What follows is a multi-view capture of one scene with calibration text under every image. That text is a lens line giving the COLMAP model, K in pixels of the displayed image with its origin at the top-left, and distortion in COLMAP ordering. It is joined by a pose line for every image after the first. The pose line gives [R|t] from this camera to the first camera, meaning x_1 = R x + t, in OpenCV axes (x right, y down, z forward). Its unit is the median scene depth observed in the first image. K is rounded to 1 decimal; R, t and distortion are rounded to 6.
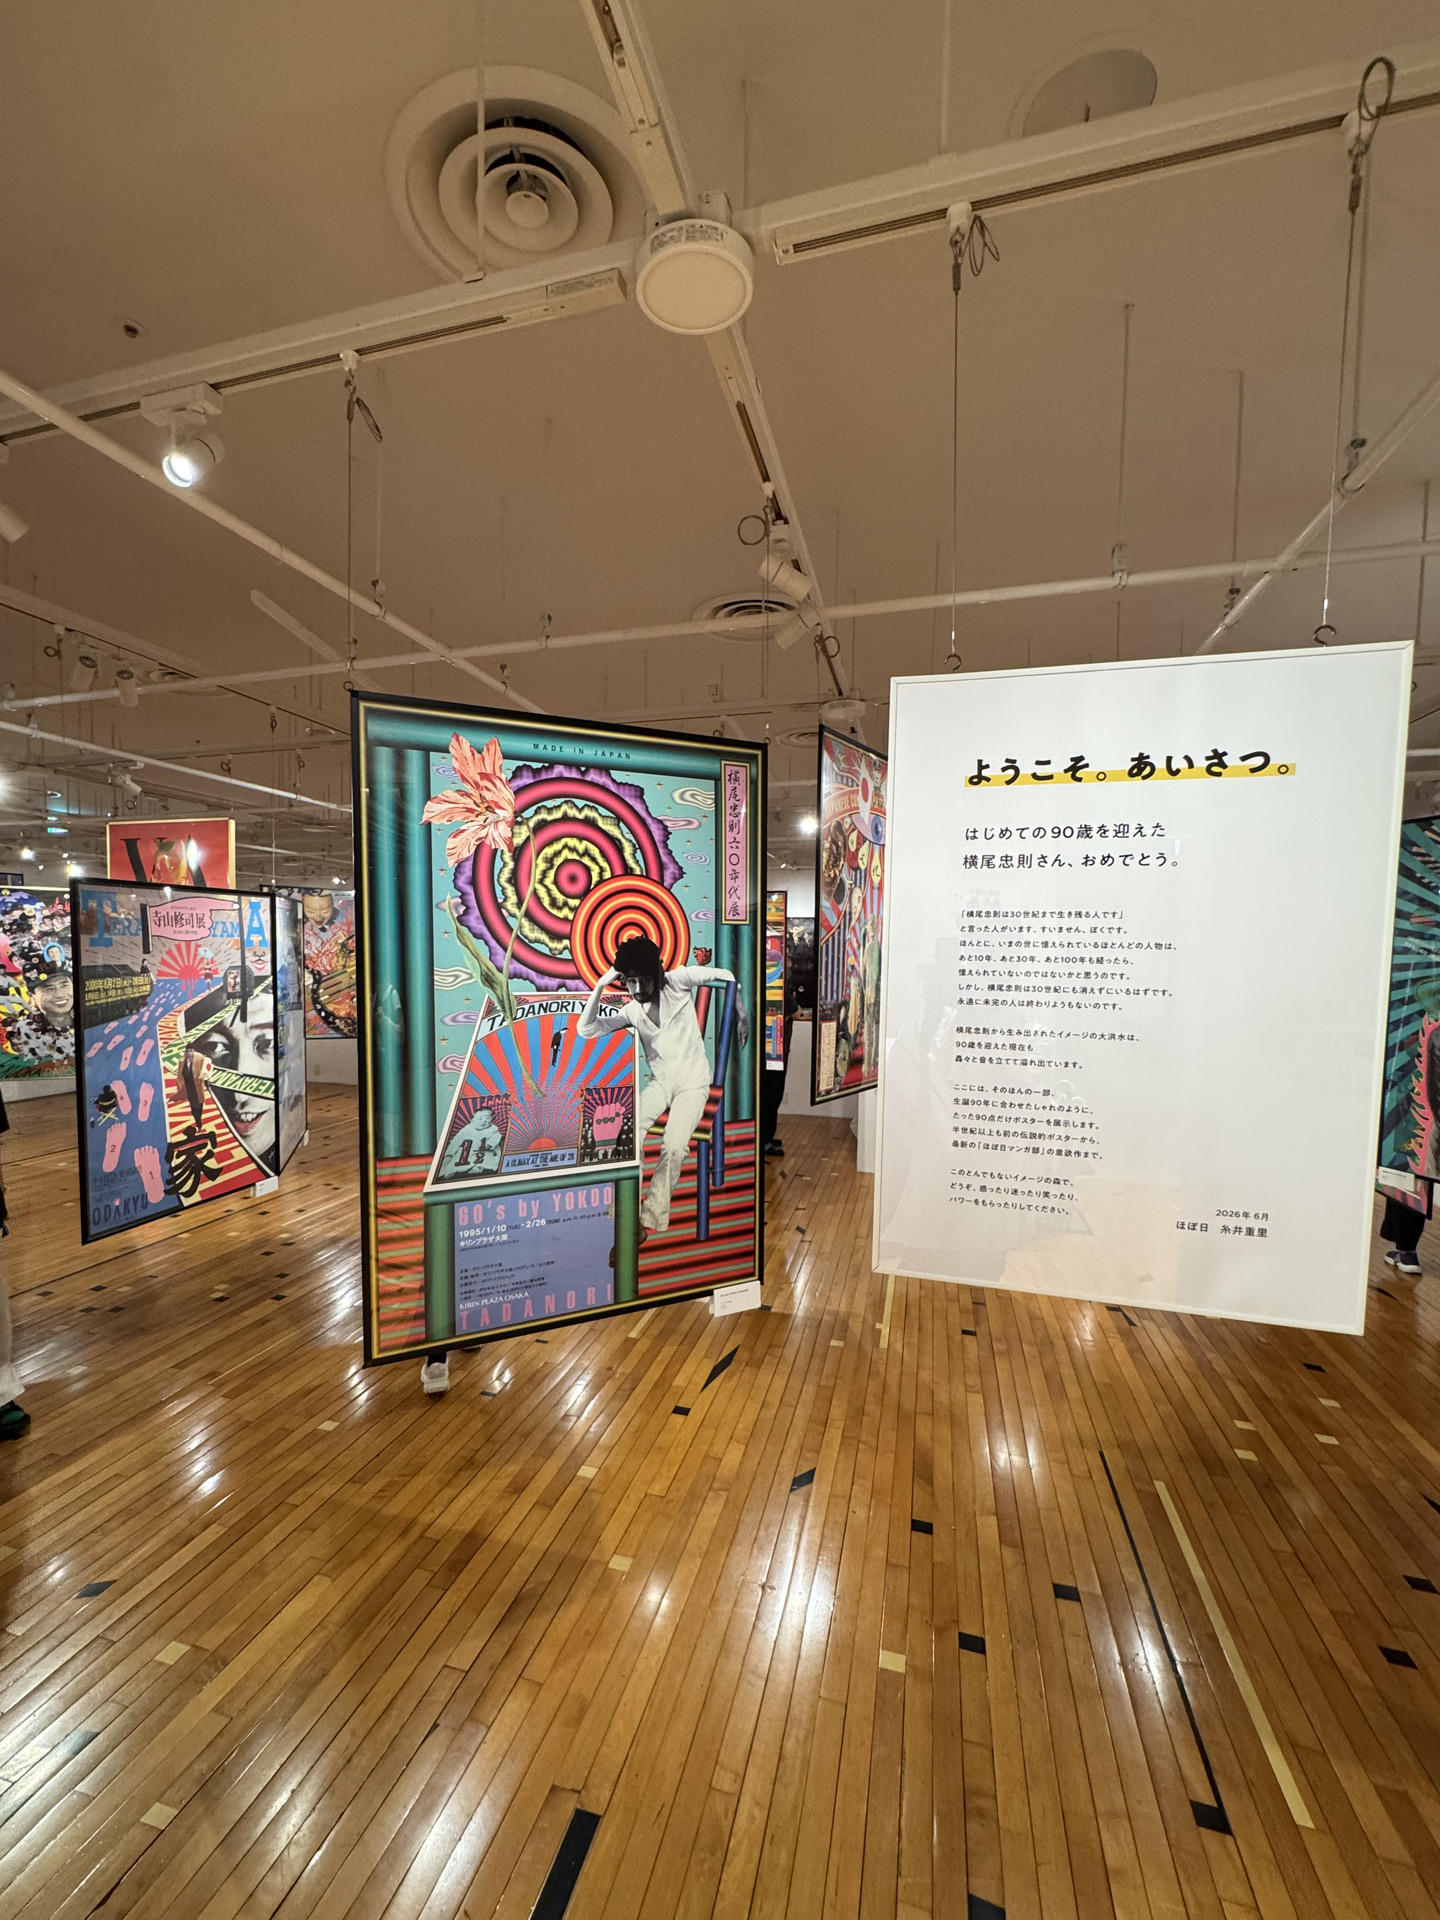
lens RADIAL K [[767.2, 0, 717.1], [0, 767.2, 965.3], [0, 0, 1]] dist [-0.011527, -0.000412]
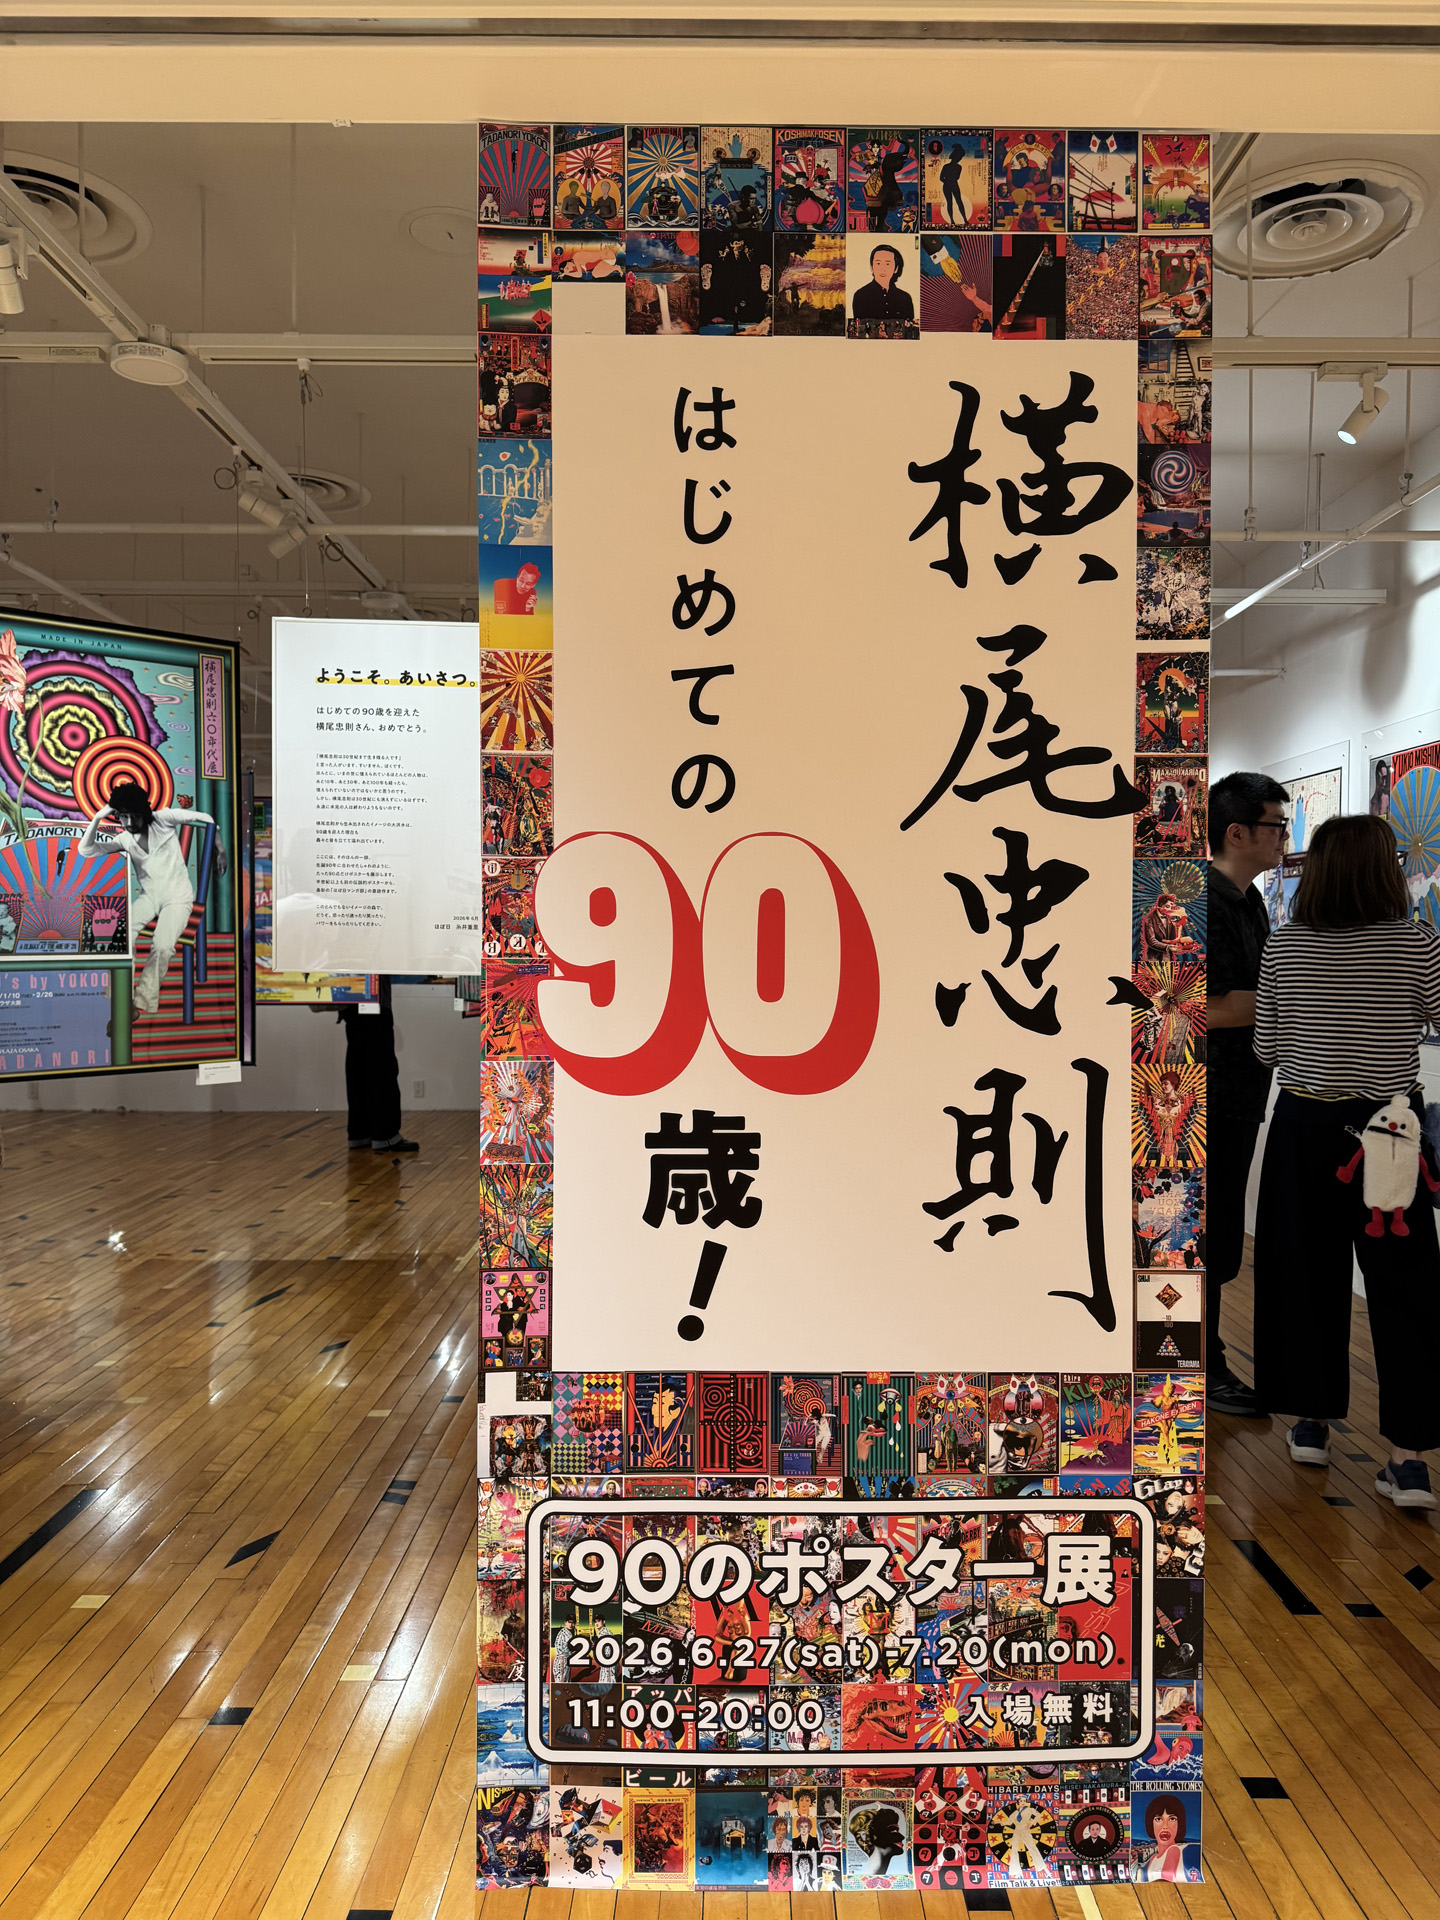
lens RADIAL K [[1243.8, 0, 737.3], [0, 1243.8, 949.9], [0, 0, 1]] dist [0.004600, -0.012871]
pose [[0.958809, -0.006465, 0.283979, 0.303040], [0.008348, 0.999950, -0.005420, 0.281891], [-0.283930, 0.007567, 0.958815, -1.410583]]
